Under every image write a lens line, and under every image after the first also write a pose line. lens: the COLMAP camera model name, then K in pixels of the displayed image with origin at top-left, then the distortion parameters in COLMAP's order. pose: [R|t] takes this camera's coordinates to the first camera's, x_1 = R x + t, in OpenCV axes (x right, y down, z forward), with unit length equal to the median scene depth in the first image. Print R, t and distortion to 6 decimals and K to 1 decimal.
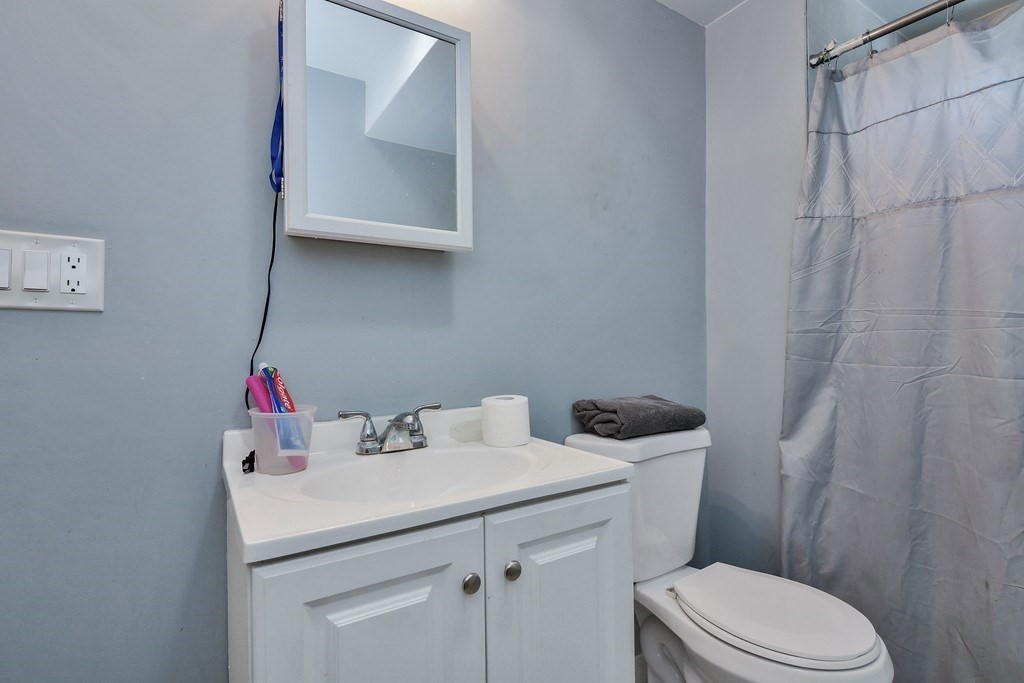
lens RADIAL K [[502.3, 0, 510.8], [0, 502.3, 346.3], [0, 0, 1]] dist [0.001506, -0.001081]
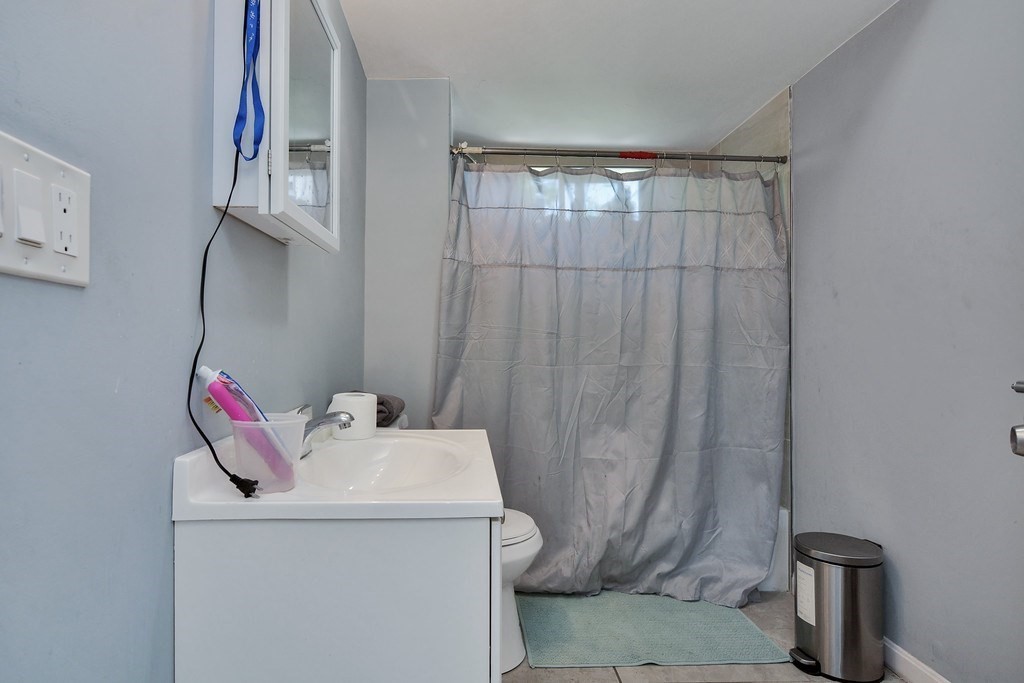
lens RADIAL K [[517.8, 0, 503.8], [0, 517.8, 353.8], [0, 0, 1]] dist [0.004771, 0.000054]
pose [[0.505081, -0.001747, 0.863070, -0.678541], [-0.008104, 0.999944, 0.006767, 0.003959], [-0.863034, -0.010412, 0.505038, 0.133063]]
